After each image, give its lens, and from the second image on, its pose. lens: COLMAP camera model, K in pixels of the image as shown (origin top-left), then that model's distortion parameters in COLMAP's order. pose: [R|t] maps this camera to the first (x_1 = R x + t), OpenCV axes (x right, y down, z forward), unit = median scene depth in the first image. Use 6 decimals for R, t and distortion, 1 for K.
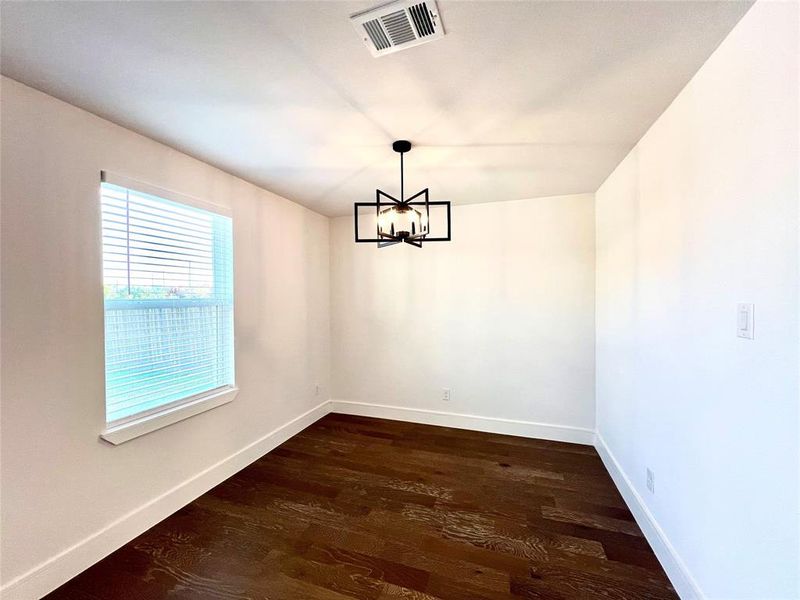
lens RADIAL K [[318.4, 0, 402.0], [0, 318.4, 300.3], [0, 0, 1]] dist [0.000607, 0.000438]
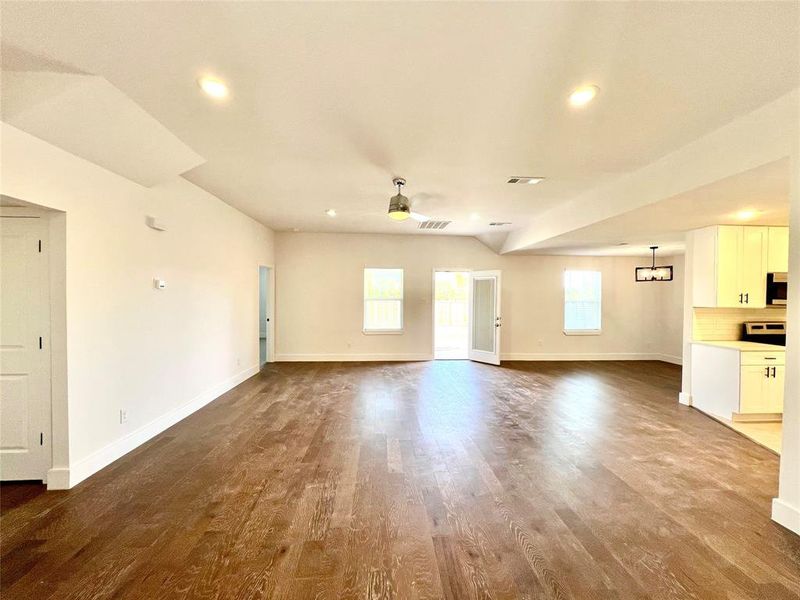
lens RADIAL K [[315.7, 0, 400.0], [0, 315.7, 300.0], [0, 0, 1]] dist [-0.000996, -0.000061]
pose [[0.381817, 0.021986, -0.923976, 1.782539], [-0.021844, 0.999652, 0.014760, -0.001031], [0.923980, 0.014548, 0.382165, -2.233434]]
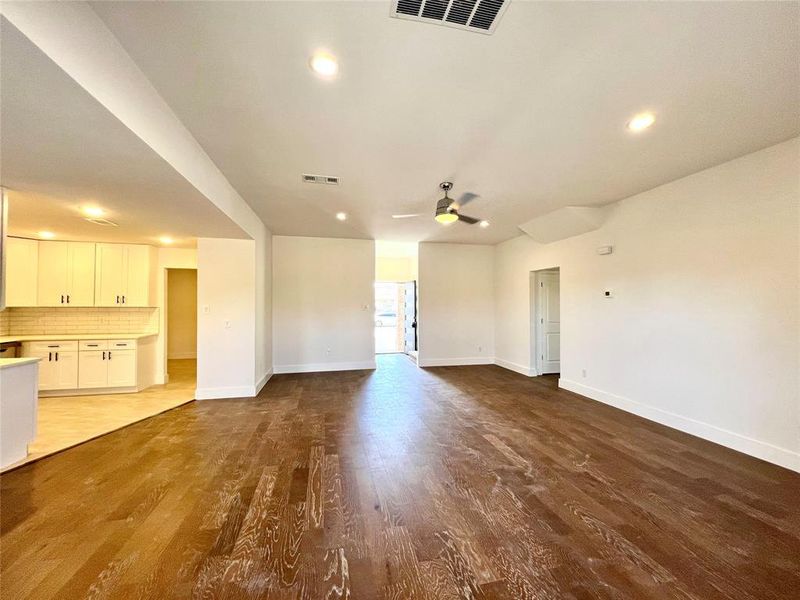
lens RADIAL K [[318.4, 0, 402.0], [0, 318.4, 300.3], [0, 0, 1]] dist [0.000607, 0.000438]
pose [[-0.533615, 0.019131, 0.845511, -1.274913], [0.012286, 0.999814, -0.014869, 0.032207], [-0.845638, 0.002454, -0.533751, -0.380985]]
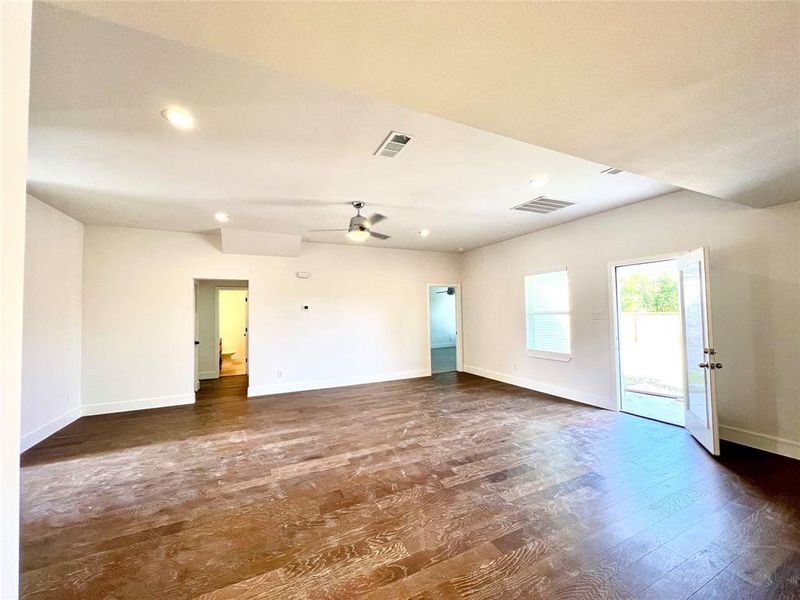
lens RADIAL K [[318.4, 0, 402.0], [0, 318.4, 300.3], [0, 0, 1]] dist [0.000607, 0.000438]
pose [[-0.709111, -0.006915, -0.705063, 1.266914], [0.014060, 0.999614, -0.023944, -0.010309], [0.704957, -0.026892, -0.708740, -0.035402]]
